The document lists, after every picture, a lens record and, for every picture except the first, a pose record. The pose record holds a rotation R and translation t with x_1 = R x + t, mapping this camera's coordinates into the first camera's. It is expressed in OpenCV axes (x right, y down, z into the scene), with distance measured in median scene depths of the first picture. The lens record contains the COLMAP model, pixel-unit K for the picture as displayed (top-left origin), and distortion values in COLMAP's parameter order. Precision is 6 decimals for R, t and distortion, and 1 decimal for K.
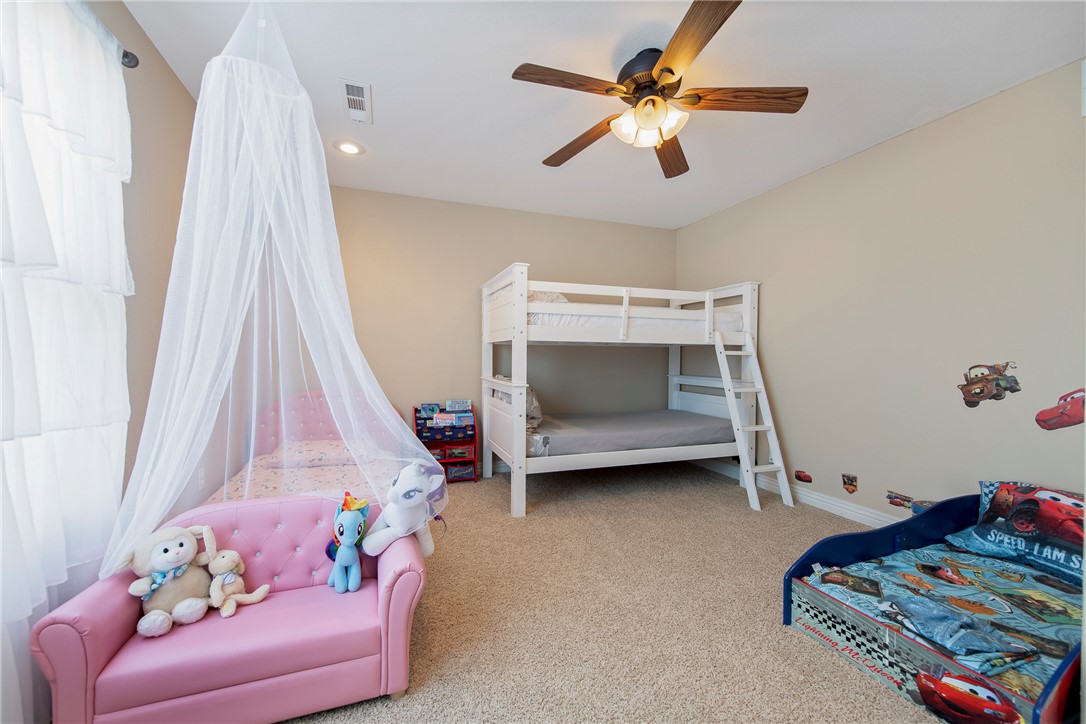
lens RADIAL K [[431.4, 0, 542.4], [0, 431.4, 363.8], [0, 0, 1]] dist [-0.002924, -0.000577]
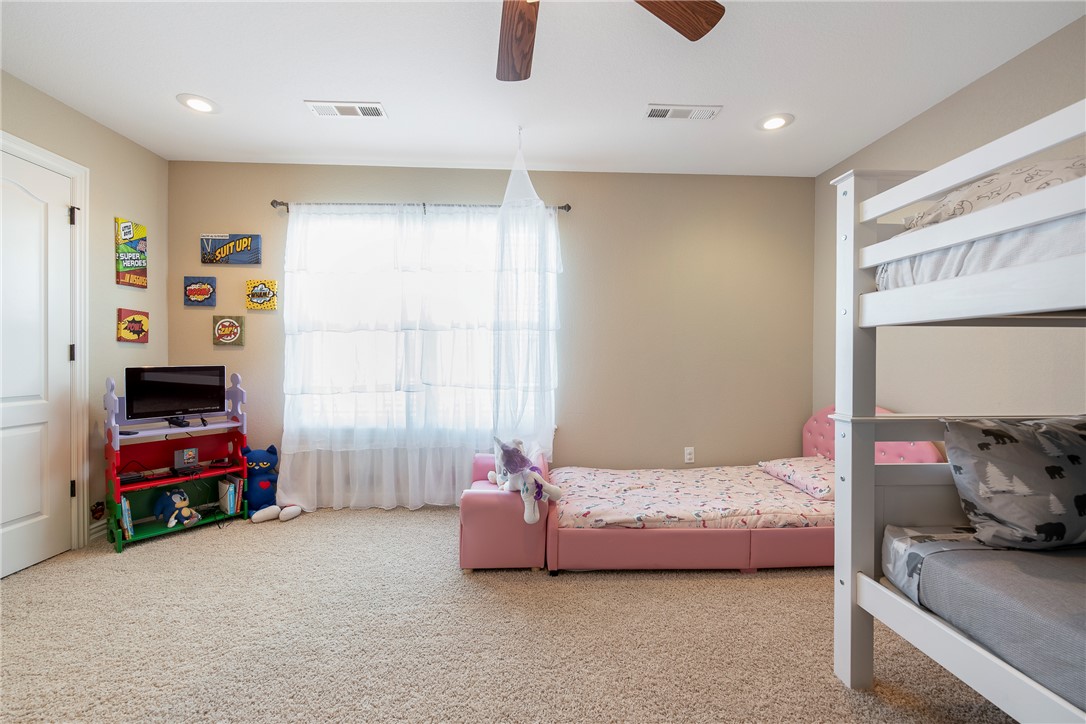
lens RADIAL K [[462.5, 0, 542.4], [0, 462.5, 362.6], [0, 0, 1]] dist [-0.000447, -0.000092]
pose [[-0.305825, 0.001548, -0.952087, 0.546325], [-0.017103, 0.999828, 0.007119, -0.012585], [0.951934, 0.018461, -0.305746, 0.794930]]
